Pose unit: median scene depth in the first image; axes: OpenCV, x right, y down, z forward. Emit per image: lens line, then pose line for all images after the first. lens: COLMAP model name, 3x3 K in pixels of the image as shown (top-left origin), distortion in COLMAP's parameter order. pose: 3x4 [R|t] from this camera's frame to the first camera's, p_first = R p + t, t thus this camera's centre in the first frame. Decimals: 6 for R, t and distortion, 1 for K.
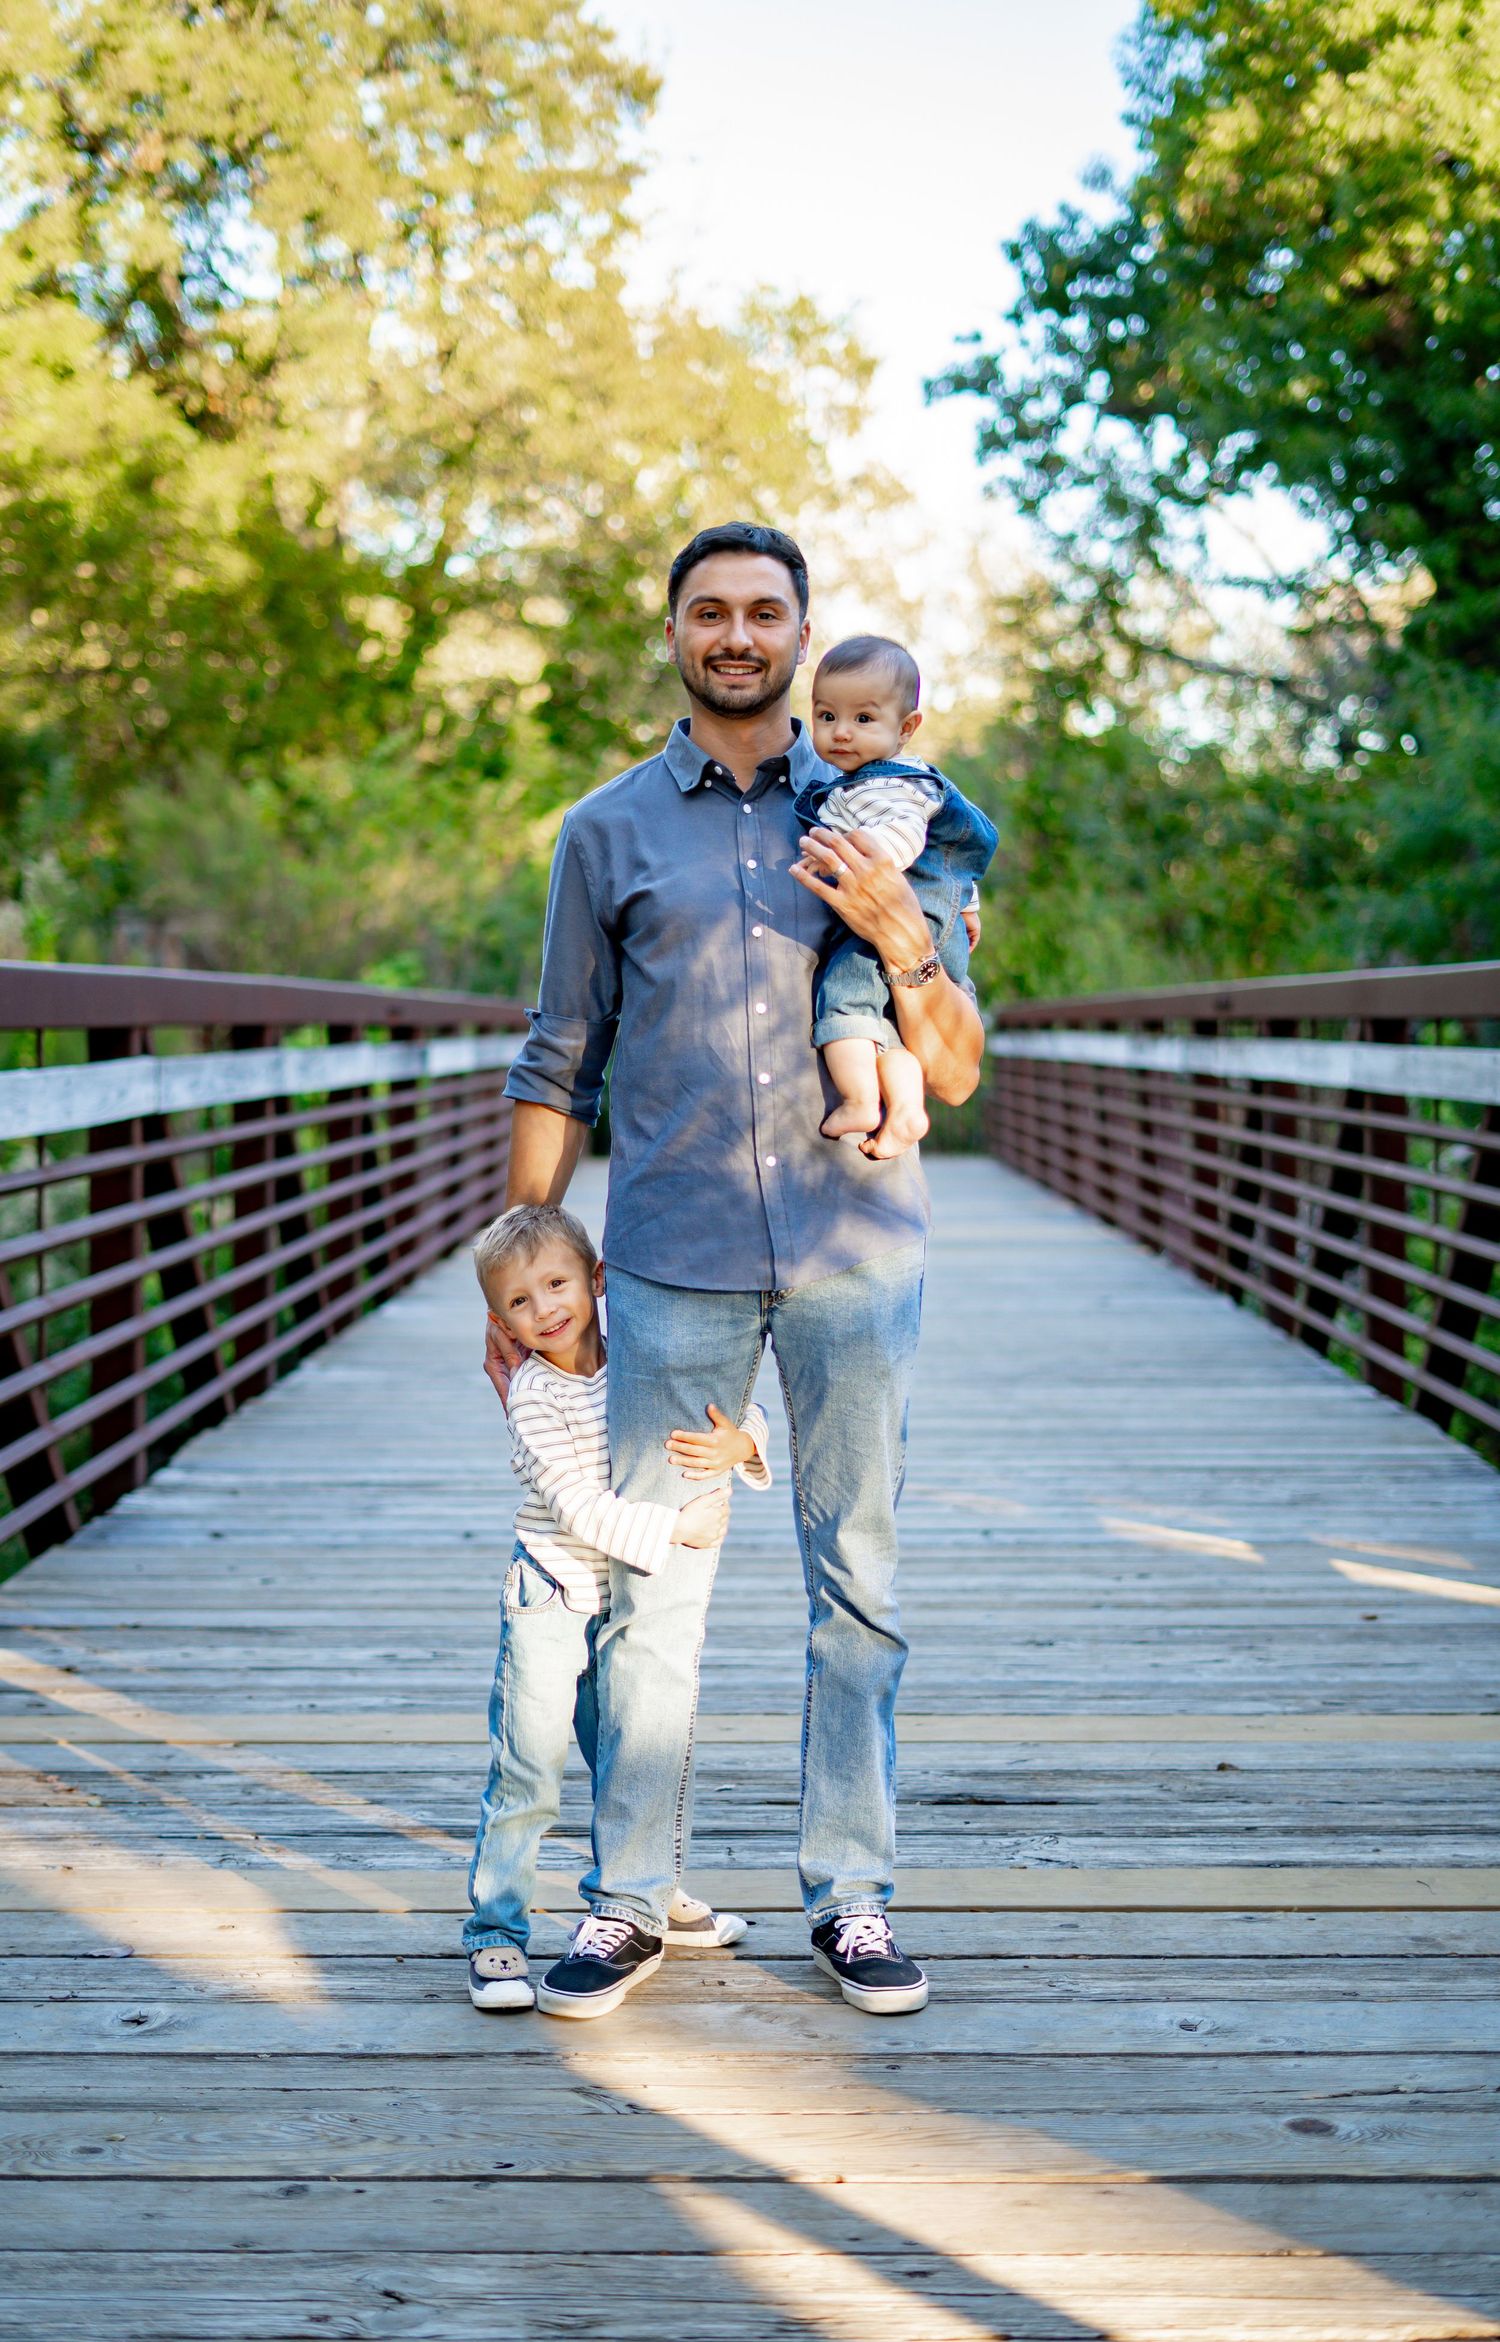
lens RADIAL K [[3862.3, 0, 745.5], [0, 3862.3, 1177.0], [0, 0, 1]] dist [-0.023963, 0.000000]
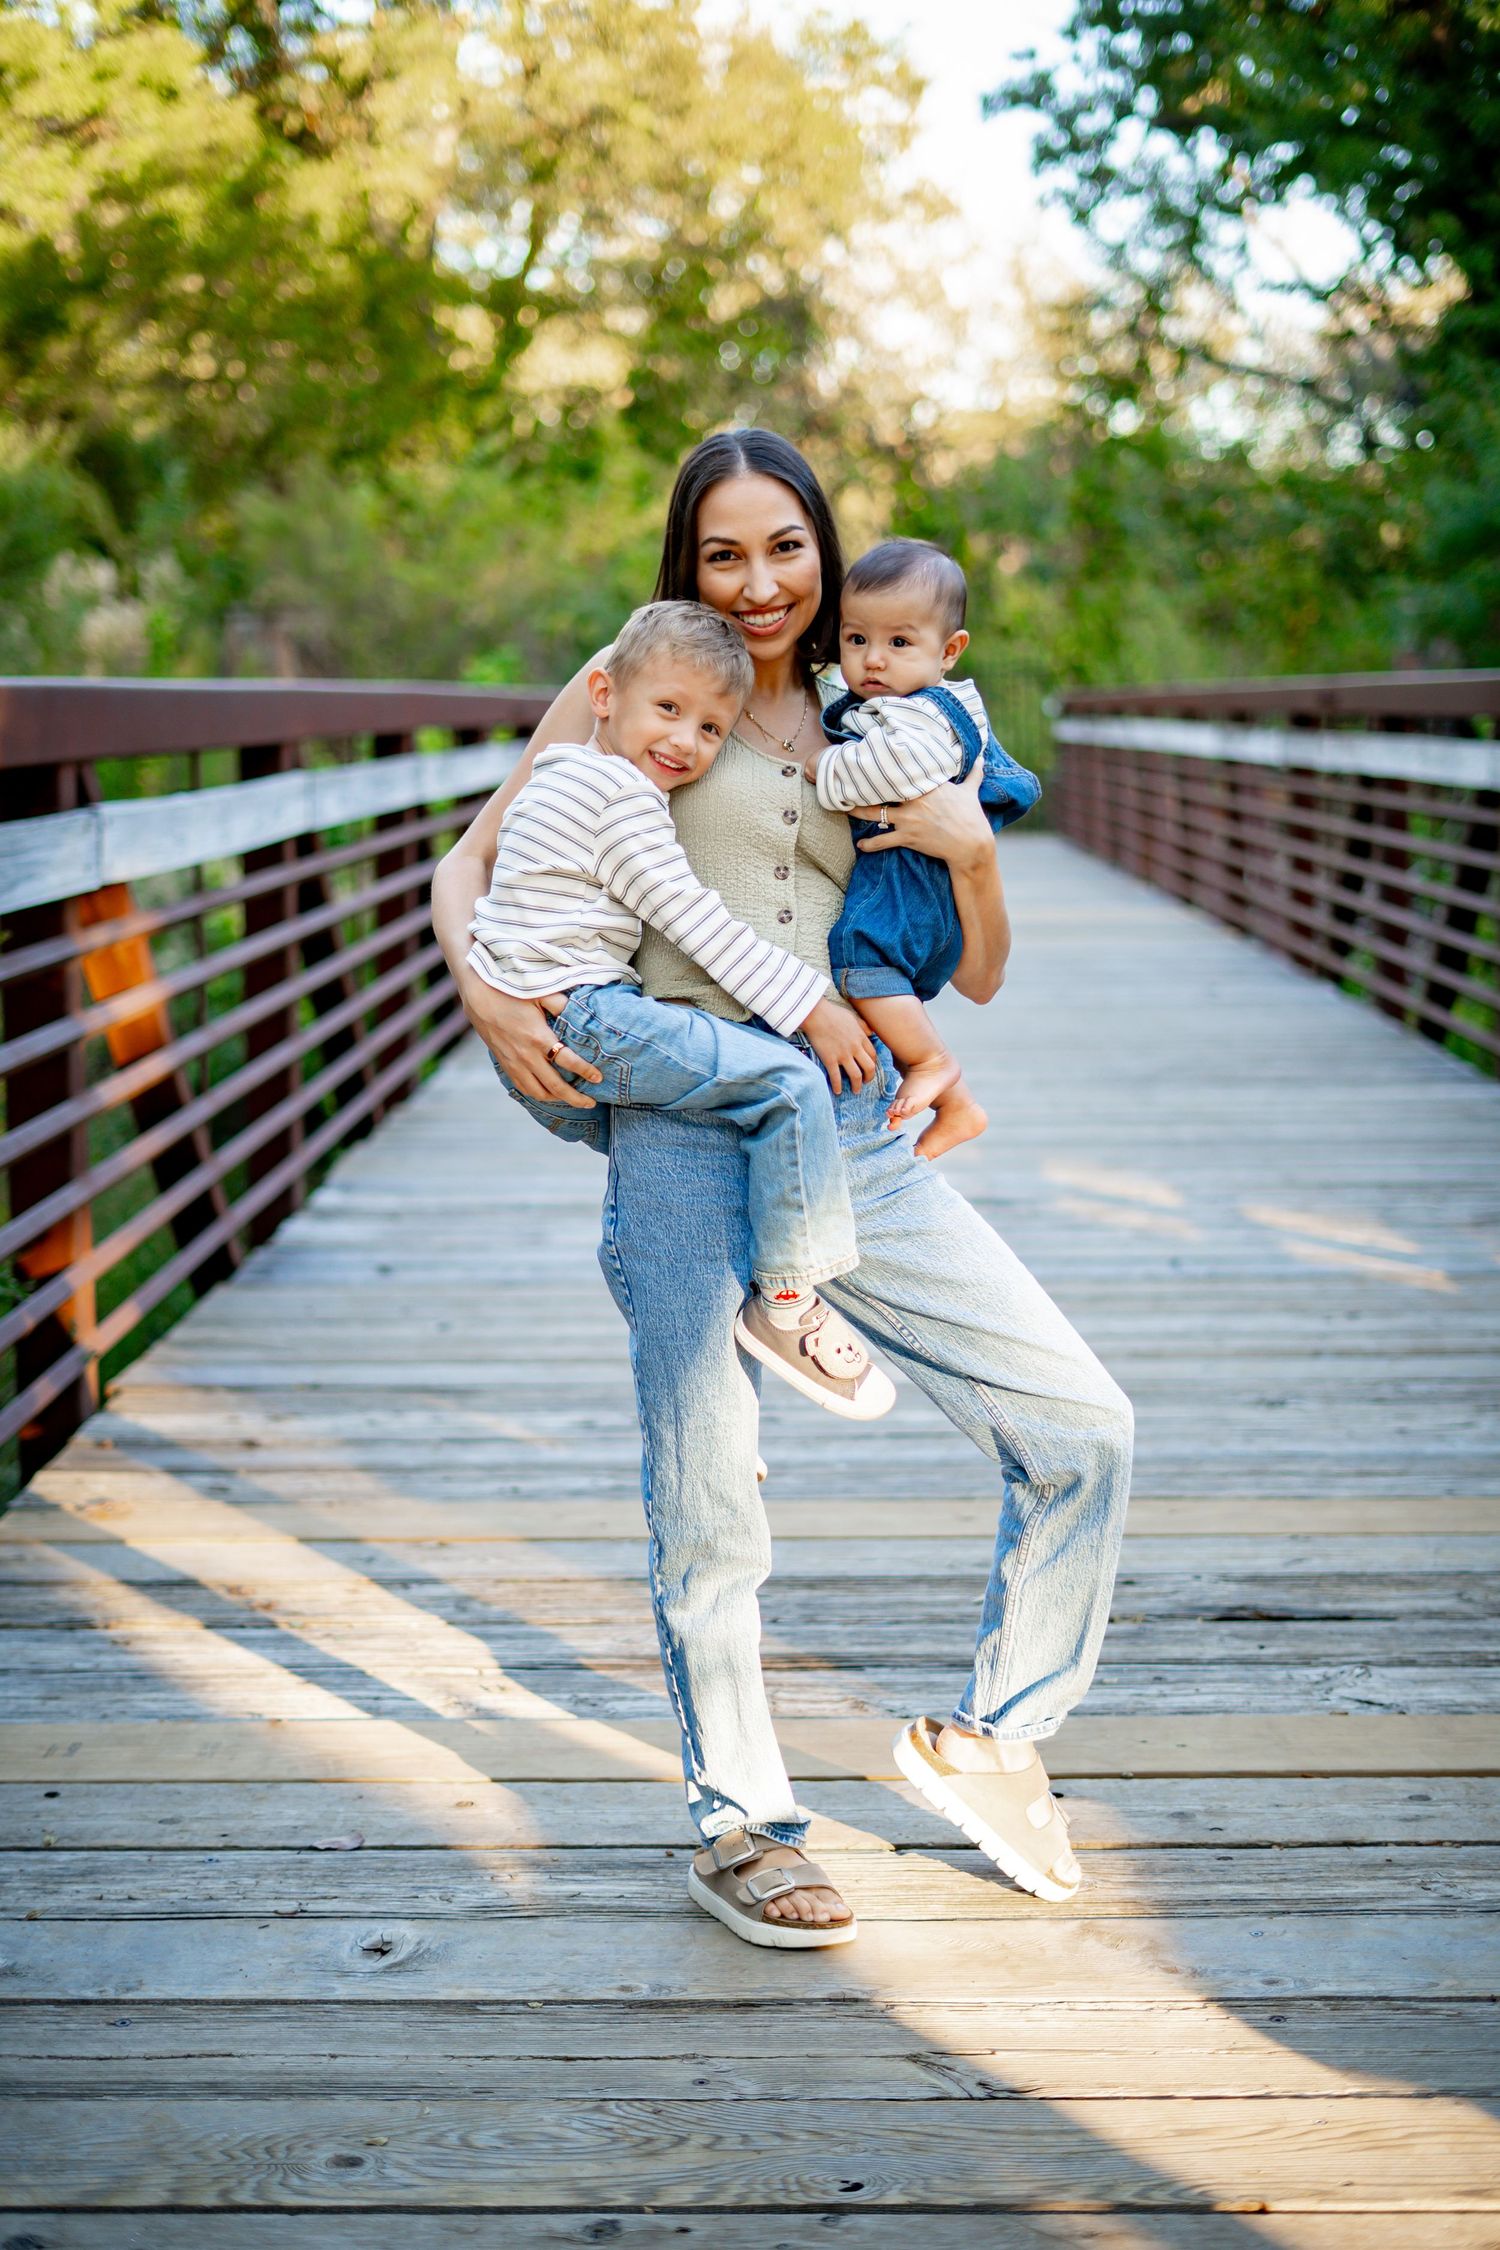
lens RADIAL K [[3393.9, 0, 754.5], [0, 3393.9, 1116.1], [0, 0, 1]] dist [-0.036336, 0.000000]
pose [[0.999969, -0.006897, -0.003665, -0.027825], [0.007180, 0.996462, 0.083738, -0.011827], [0.003074, -0.083761, 0.996481, 0.103885]]
